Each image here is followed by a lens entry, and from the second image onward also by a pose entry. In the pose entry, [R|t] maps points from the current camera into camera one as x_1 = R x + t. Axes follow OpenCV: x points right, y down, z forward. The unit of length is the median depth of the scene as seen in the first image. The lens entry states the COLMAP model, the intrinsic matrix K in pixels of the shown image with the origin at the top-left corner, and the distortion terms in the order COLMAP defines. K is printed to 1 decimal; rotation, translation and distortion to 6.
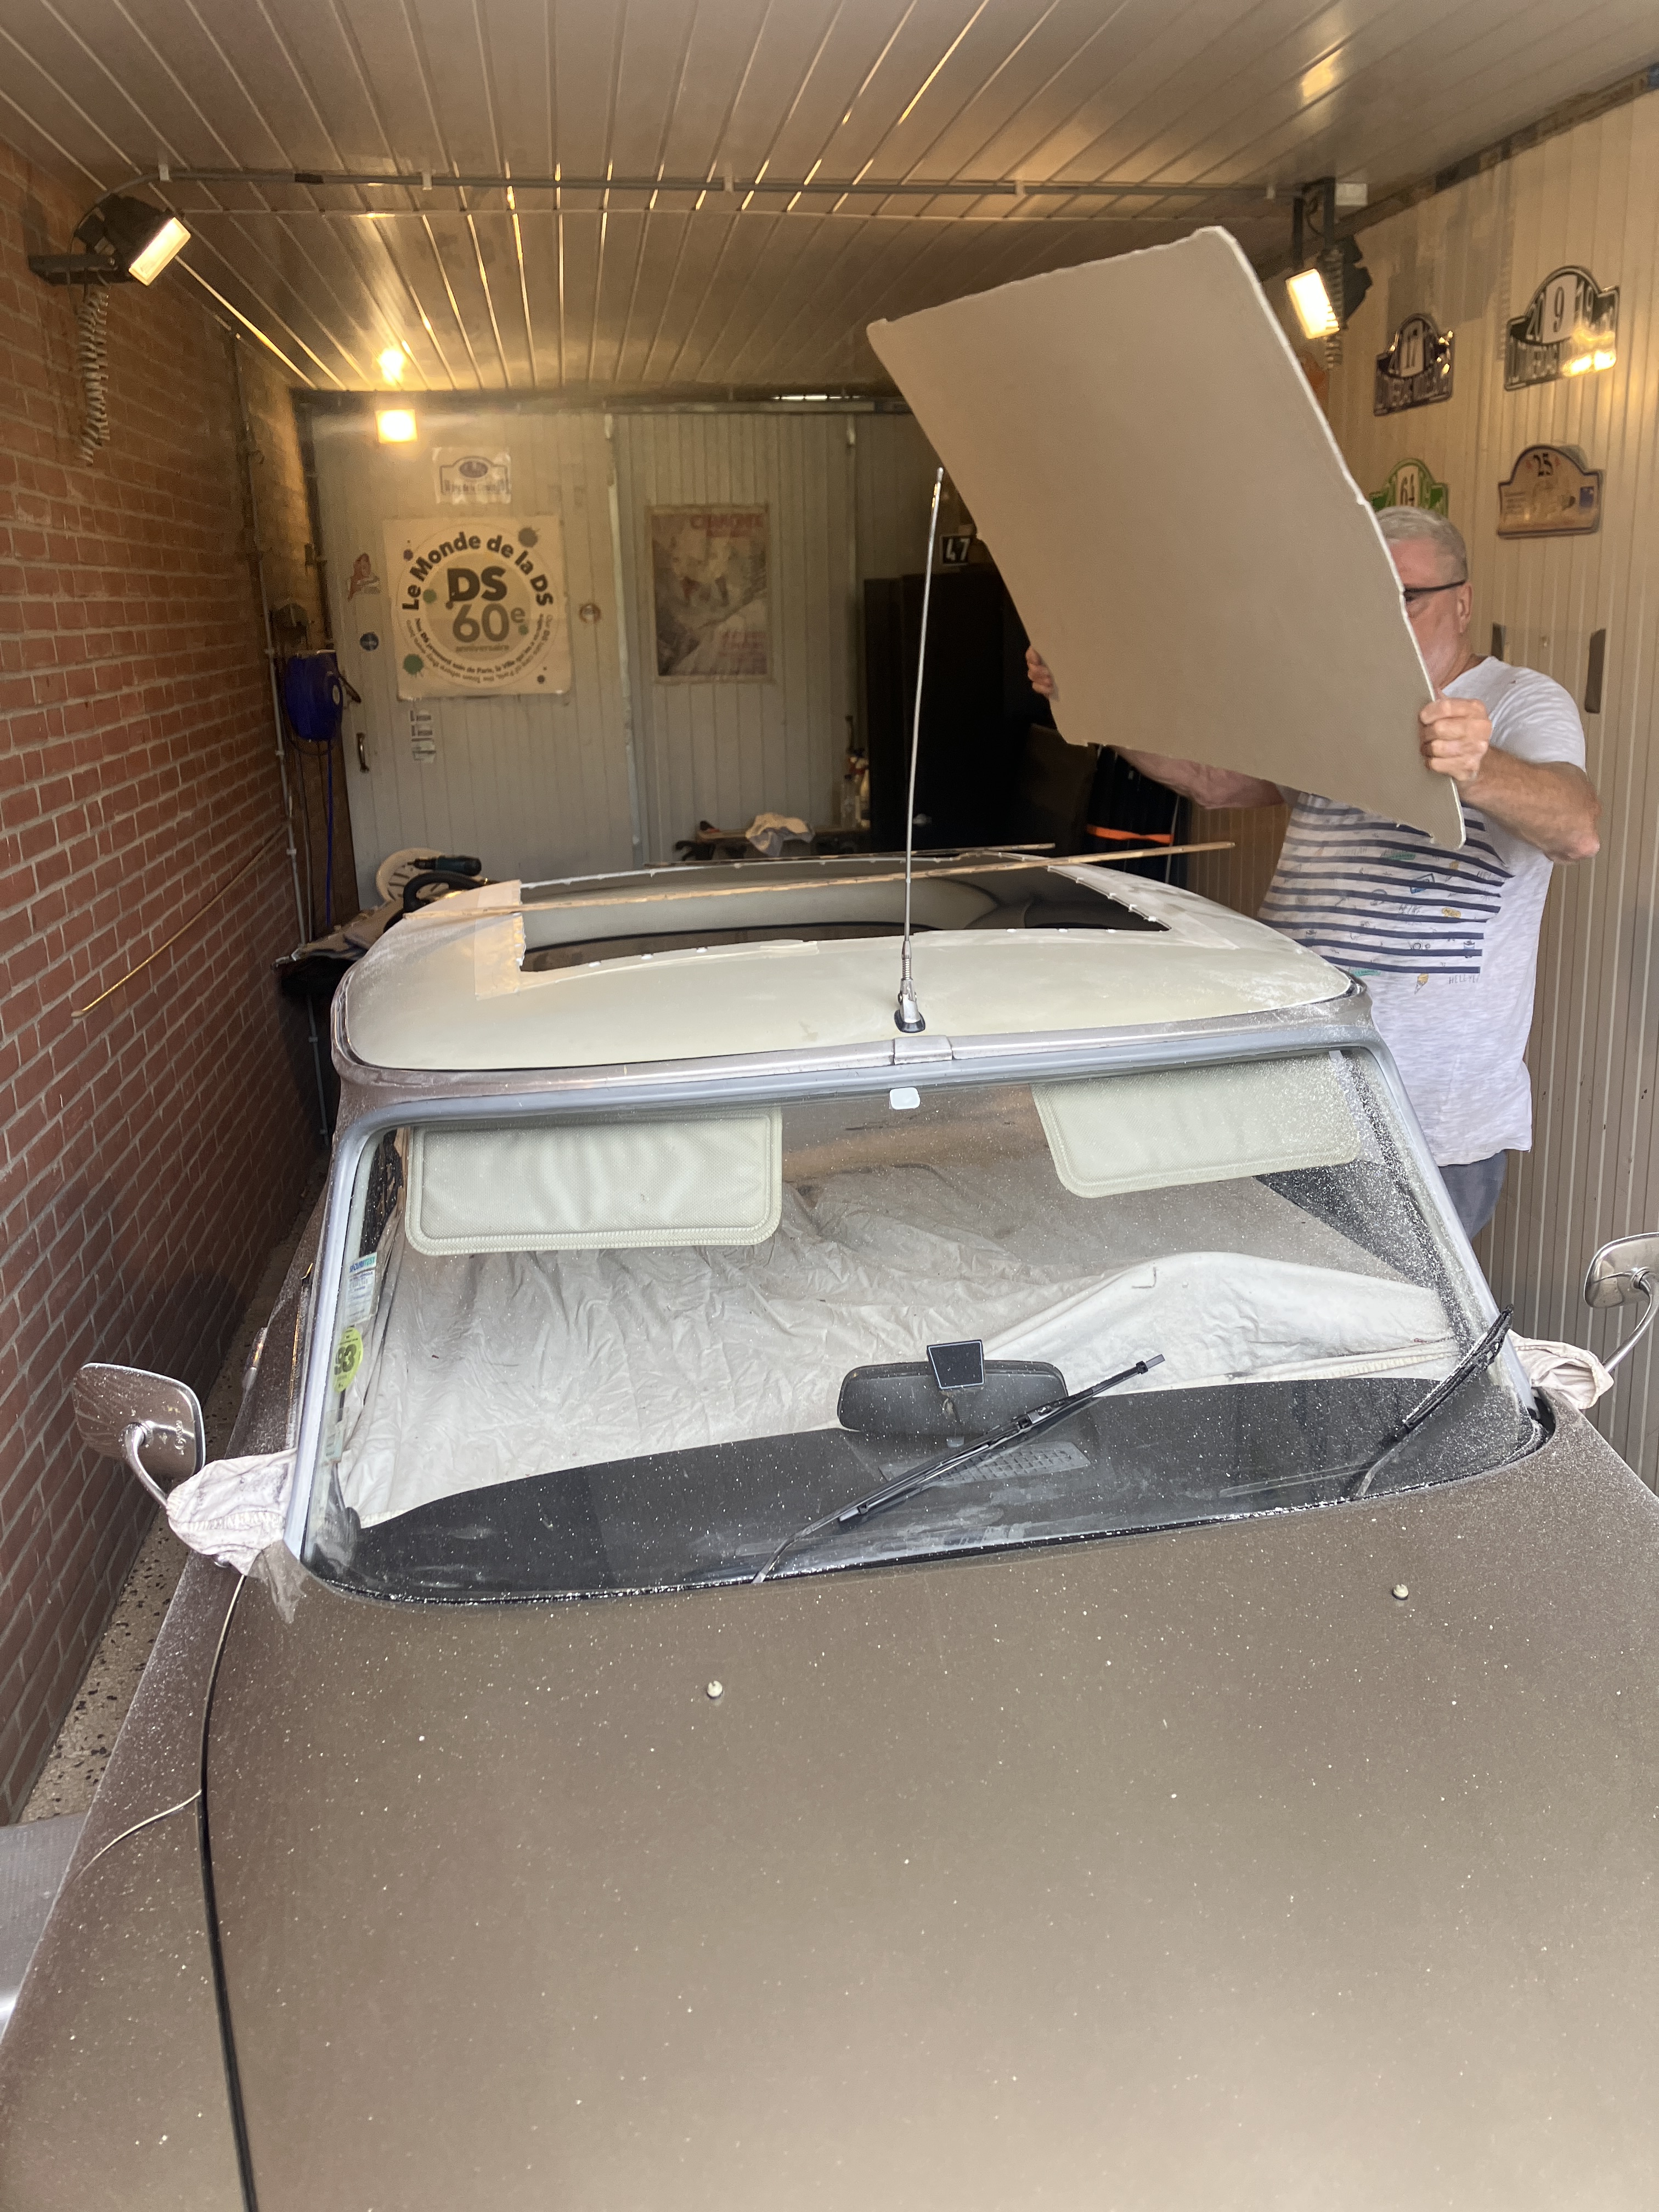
lens RADIAL K [[1853.1, 0, 864.5], [0, 1853.1, 1098.1], [0, 0, 1]] dist [0.016409, 0.008947]
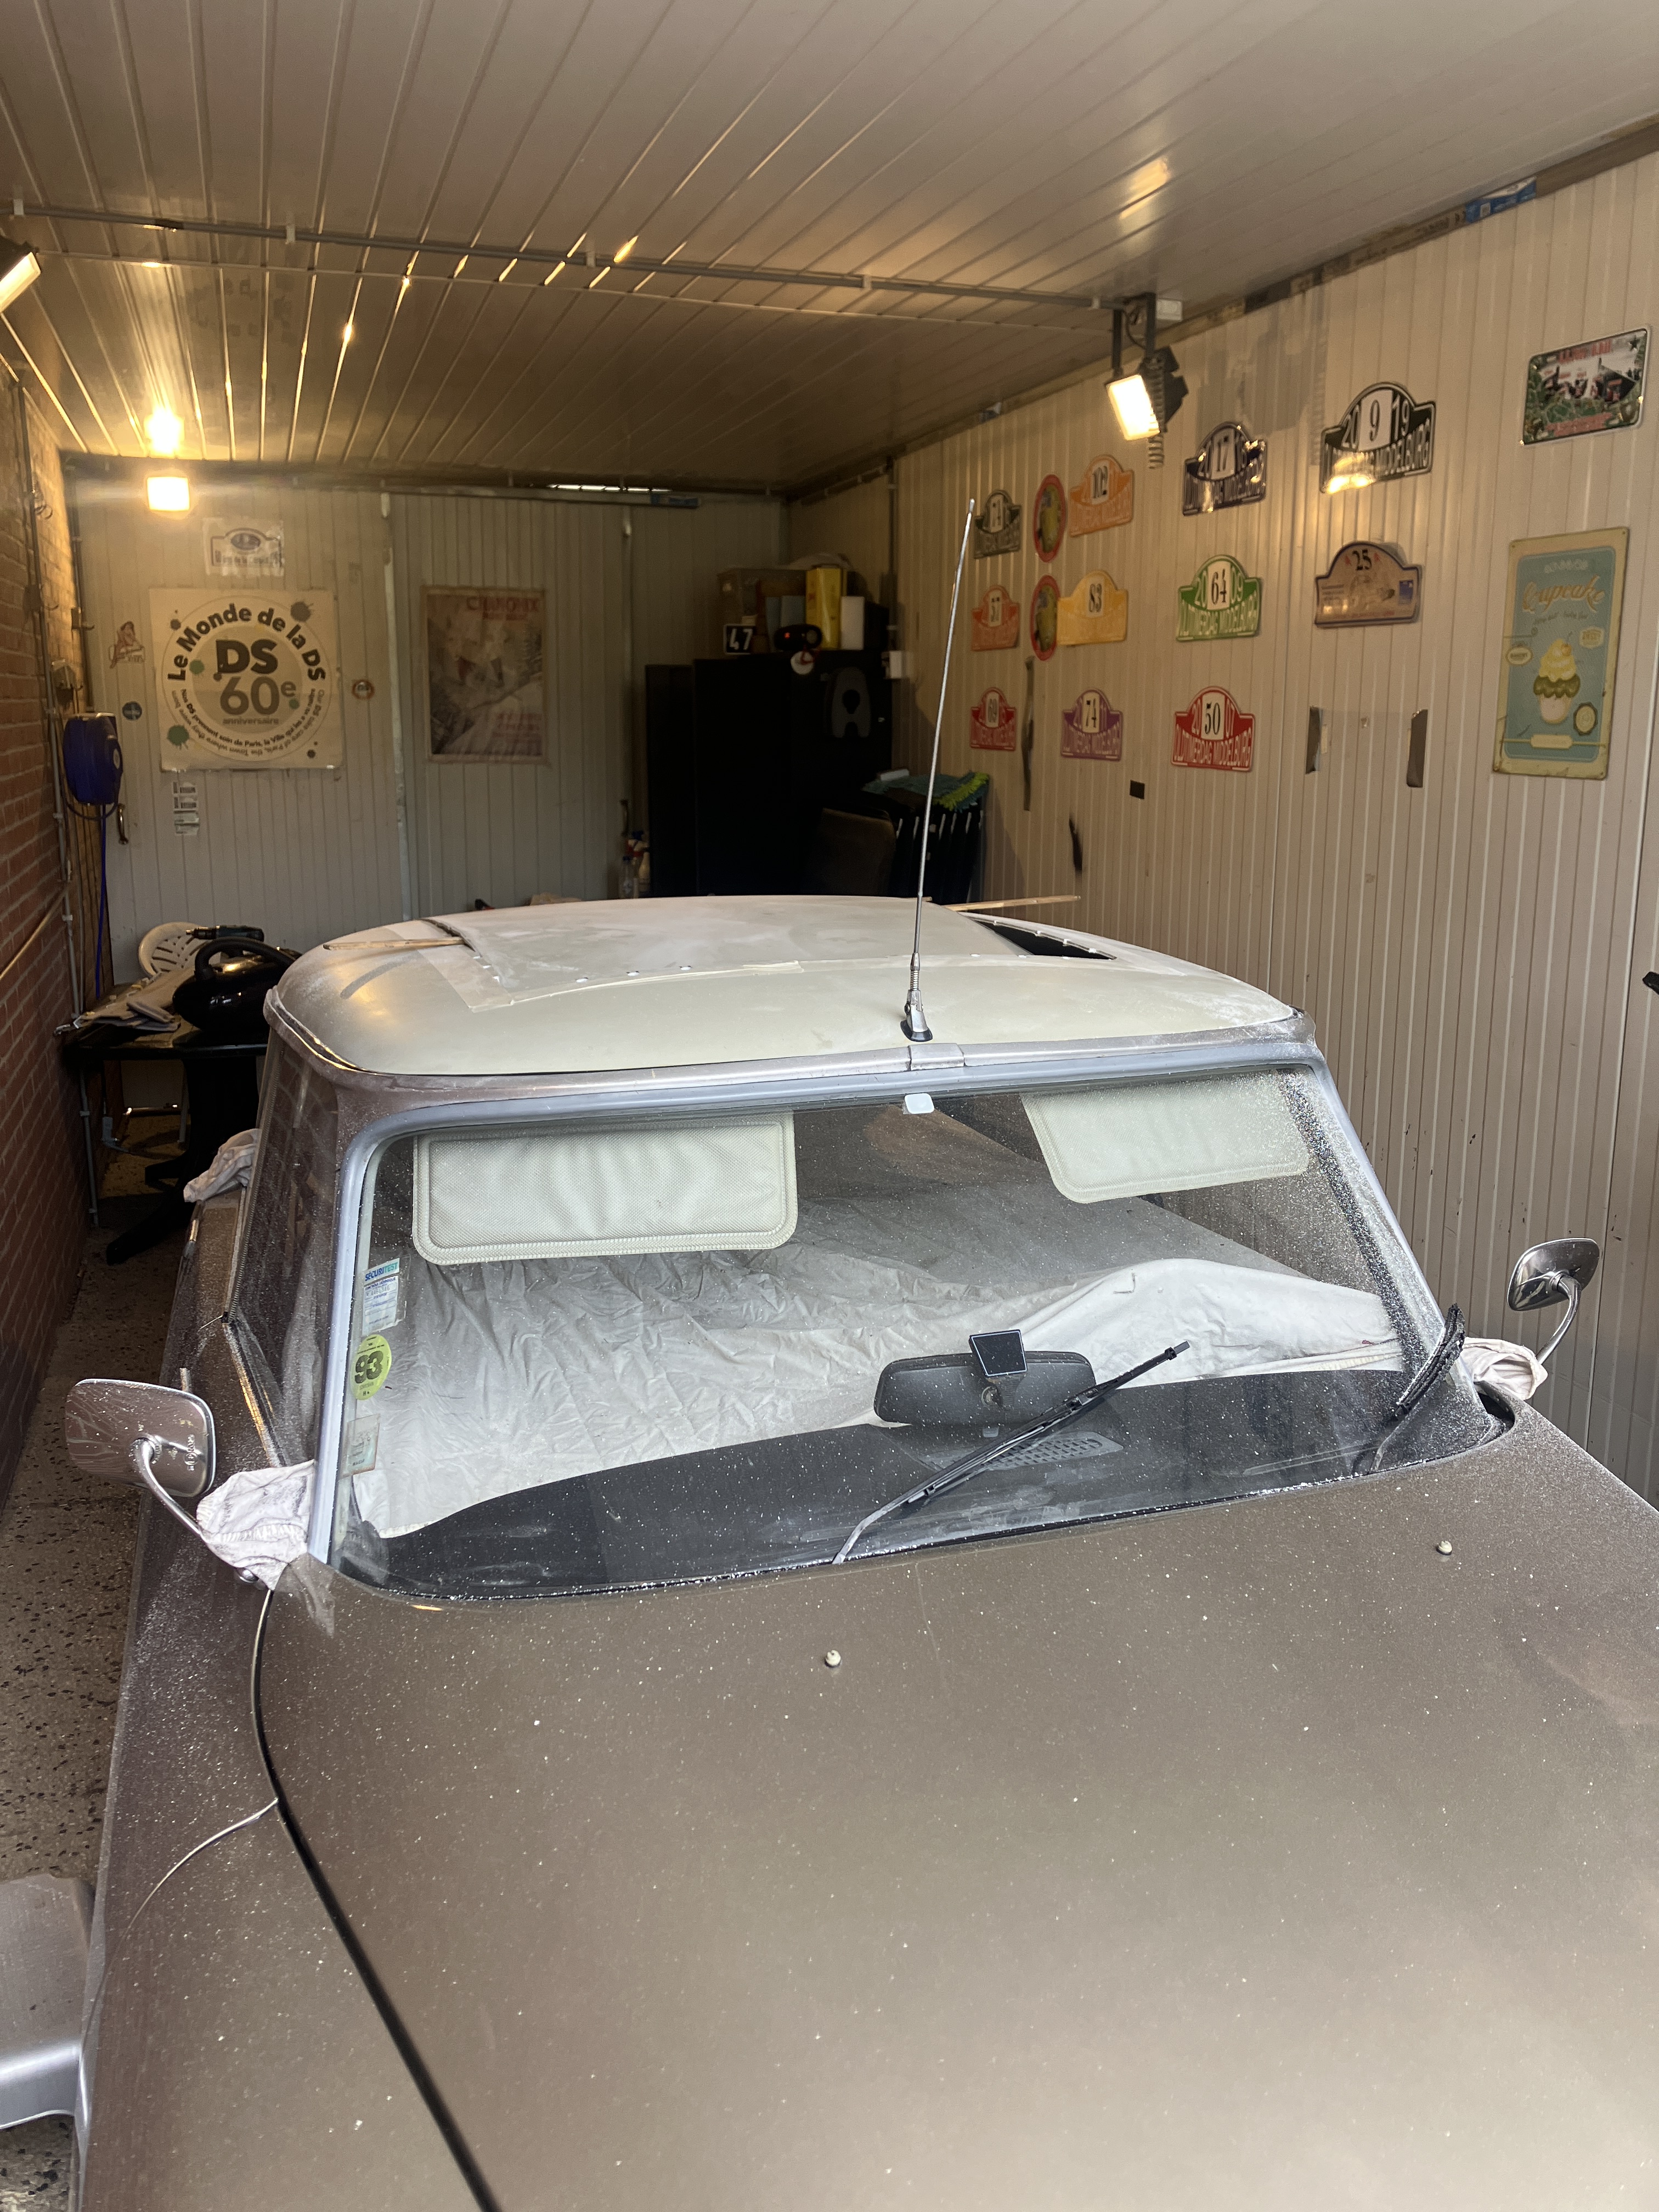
lens RADIAL K [[1853.1, 0, 817.0], [0, 1853.1, 1110.1], [0, 0, 1]] dist [0.016409, 0.008947]
pose [[0.989705, 0.000206, 0.143122, -0.138372], [0.007225, 0.998652, -0.051400, 0.042745], [-0.142940, 0.051904, 0.988369, -0.007352]]
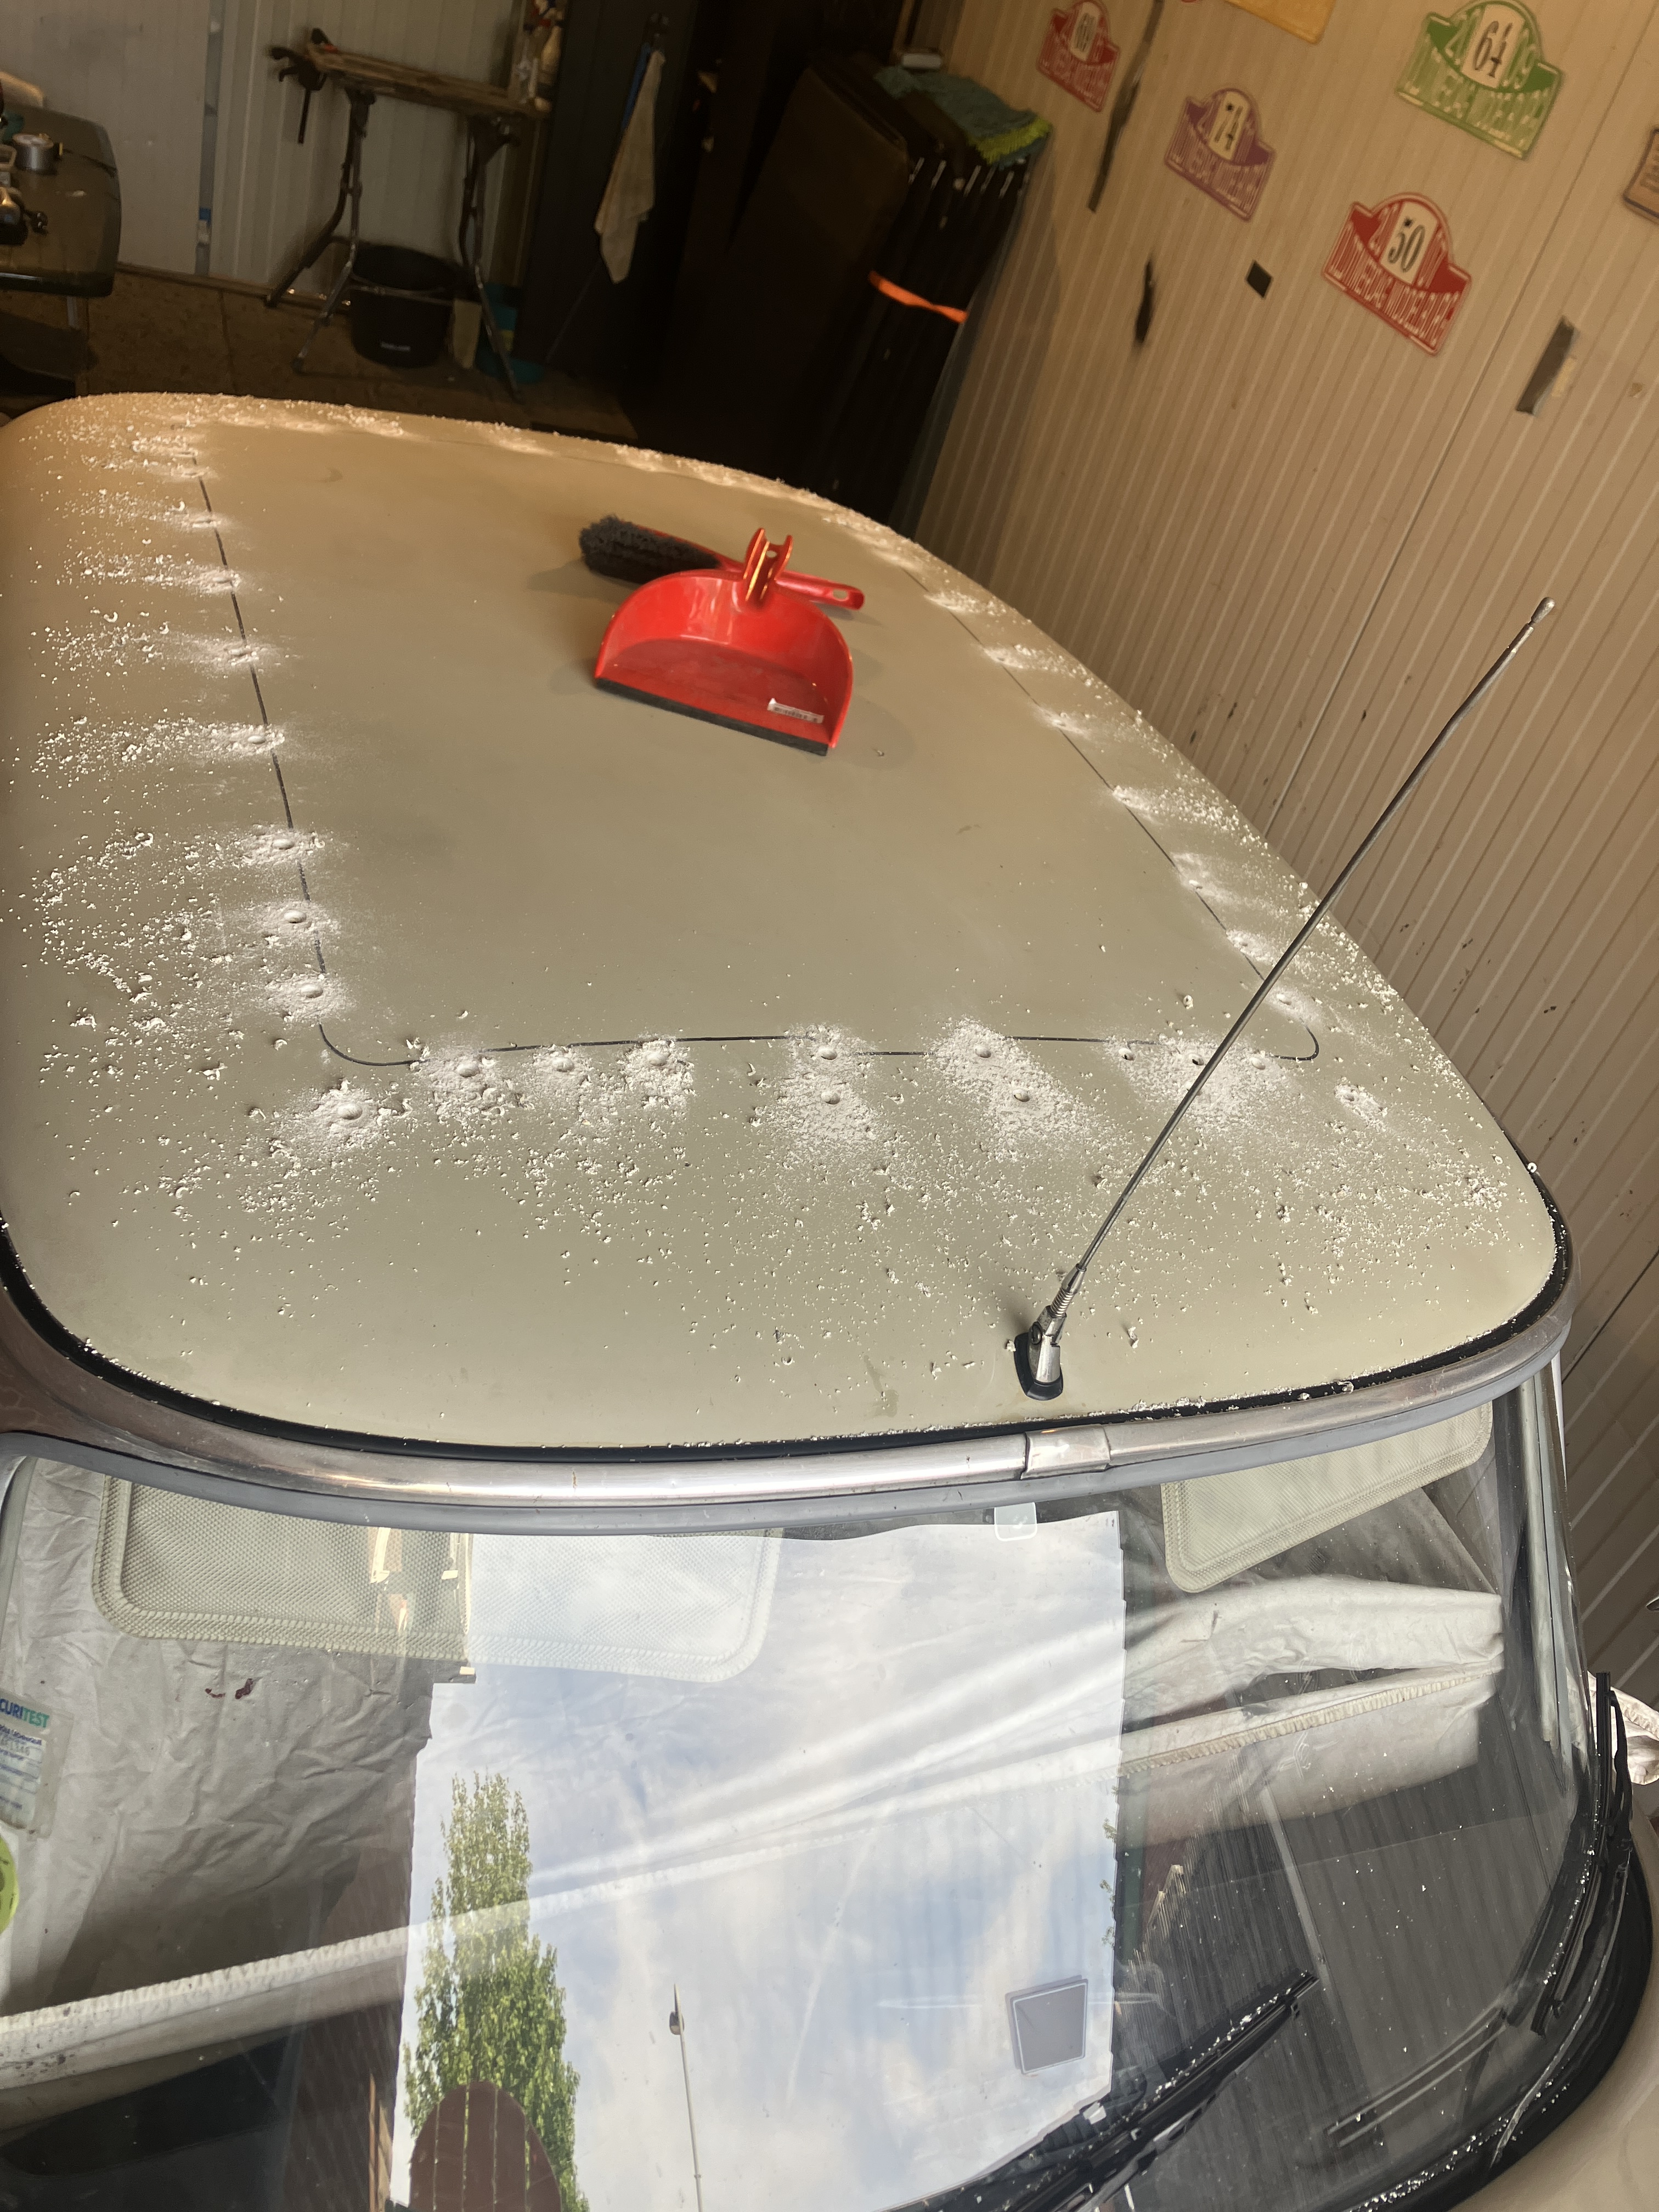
lens RADIAL K [[1853.1, 0, 855.7], [0, 1853.1, 1045.3], [0, 0, 1]] dist [0.016409, 0.008947]
pose [[0.939114, 0.136013, 0.315538, -0.180899], [-0.246602, 0.906276, 0.343294, -0.253760], [-0.239272, -0.400205, 0.884638, 0.410707]]
